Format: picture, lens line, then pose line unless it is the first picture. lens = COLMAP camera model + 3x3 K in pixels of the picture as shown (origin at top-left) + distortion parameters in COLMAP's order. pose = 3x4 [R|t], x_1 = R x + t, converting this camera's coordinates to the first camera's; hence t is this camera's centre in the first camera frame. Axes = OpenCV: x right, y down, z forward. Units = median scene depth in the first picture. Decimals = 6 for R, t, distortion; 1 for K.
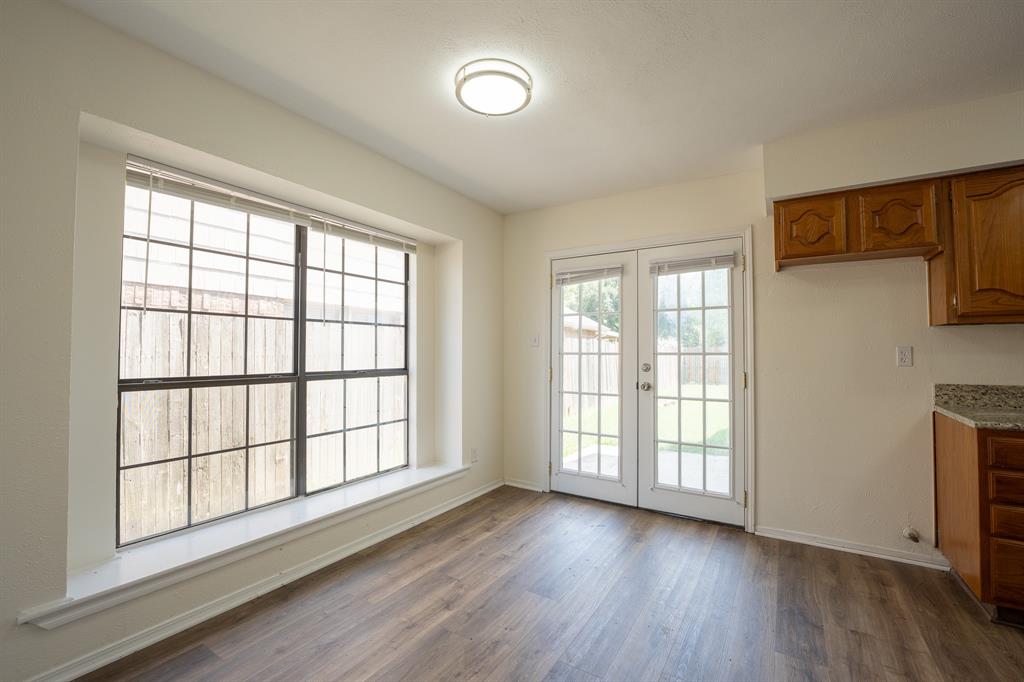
lens RADIAL K [[438.4, 0, 510.5], [0, 438.4, 347.3], [0, 0, 1]] dist [-0.001609, -0.000375]
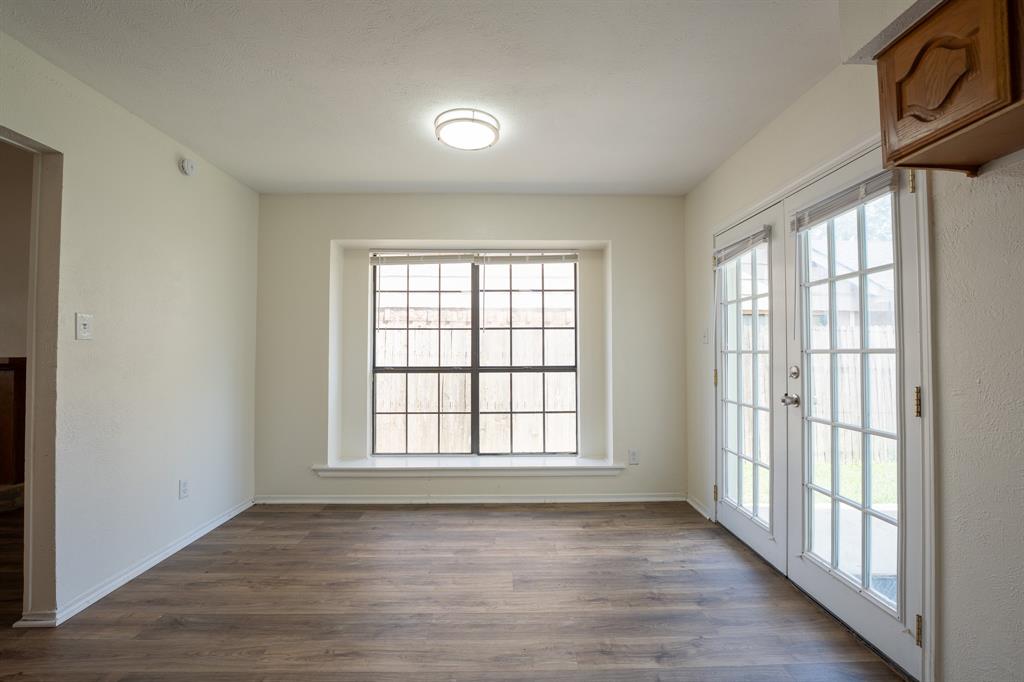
lens RADIAL K [[425.2, 0, 506.9], [0, 425.2, 343.5], [0, 0, 1]] dist [0.000817, -0.000014]
pose [[0.552872, -0.022150, -0.832972, 0.664025], [0.015211, 0.999748, -0.016488, 0.007102], [0.833127, -0.003554, 0.553070, 0.300594]]
